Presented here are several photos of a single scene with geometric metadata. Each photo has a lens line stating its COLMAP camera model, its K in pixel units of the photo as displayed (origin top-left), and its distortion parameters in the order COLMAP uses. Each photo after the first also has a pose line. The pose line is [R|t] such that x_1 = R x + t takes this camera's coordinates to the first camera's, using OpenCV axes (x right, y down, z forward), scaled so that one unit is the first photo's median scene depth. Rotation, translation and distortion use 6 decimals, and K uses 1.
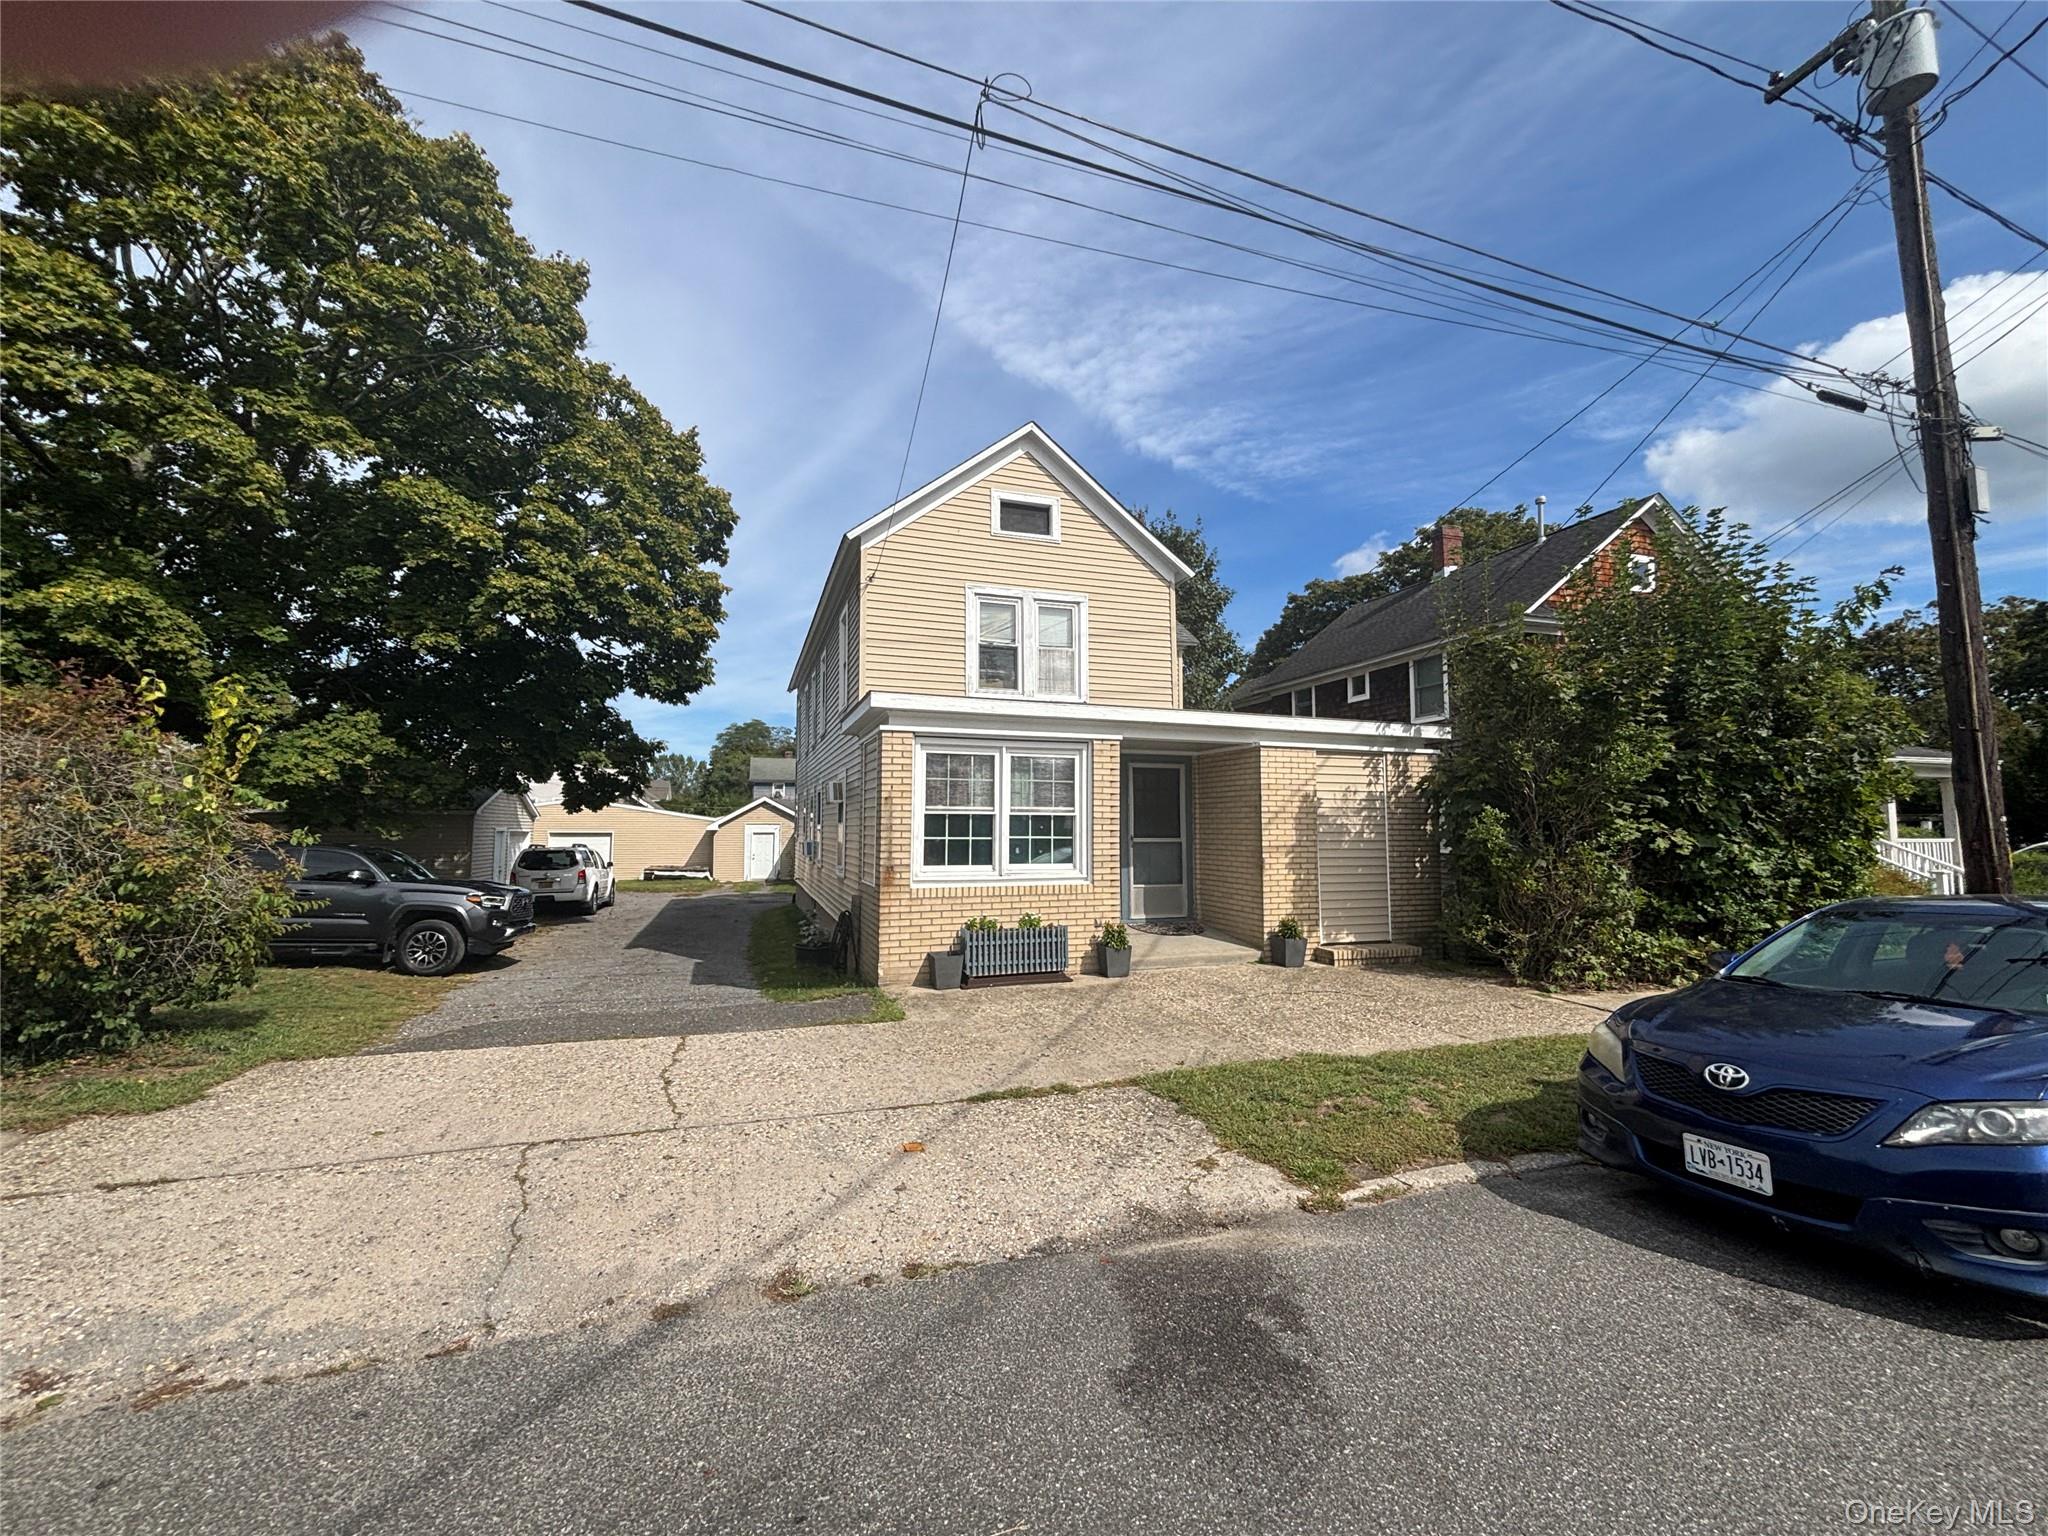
lens RADIAL K [[830.4, 0, 1024.0], [0, 830.4, 768.0], [0, 0, 1]] dist [0.001206, 0.000023]
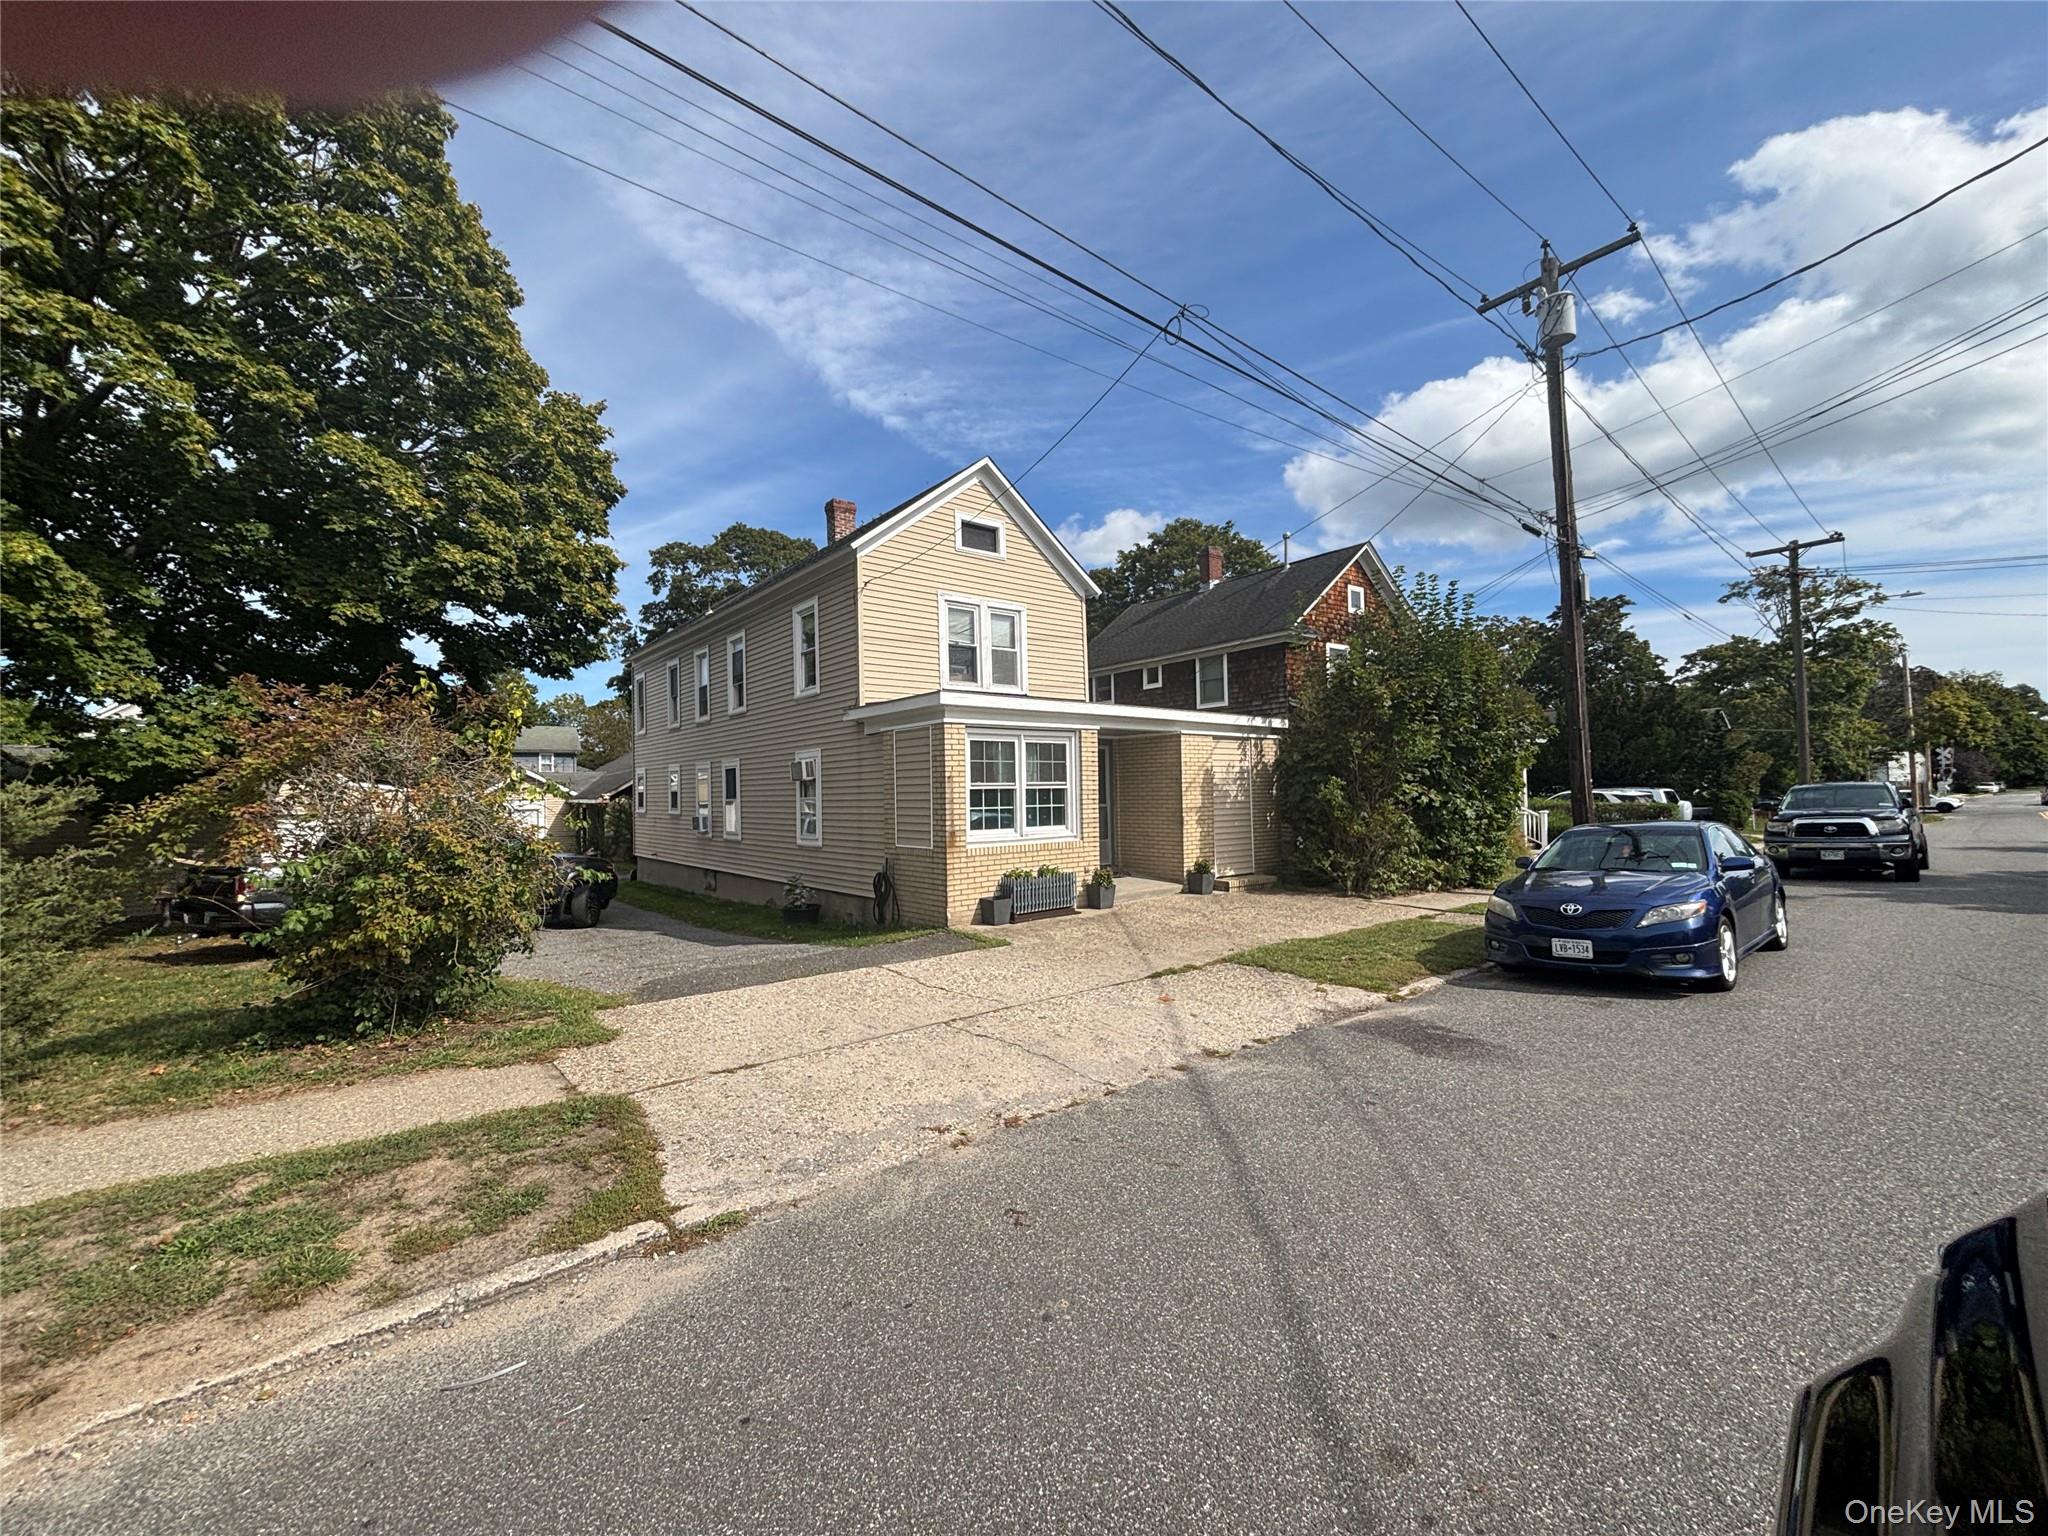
lens RADIAL K [[830.4, 0, 1024.0], [0, 830.4, 768.0], [0, 0, 1]] dist [0.001206, 0.000023]
pose [[0.940218, -0.009855, 0.340432, -0.453581], [-0.005113, 0.999060, 0.043044, -0.030114], [-0.340536, -0.042212, 0.939284, -0.195047]]
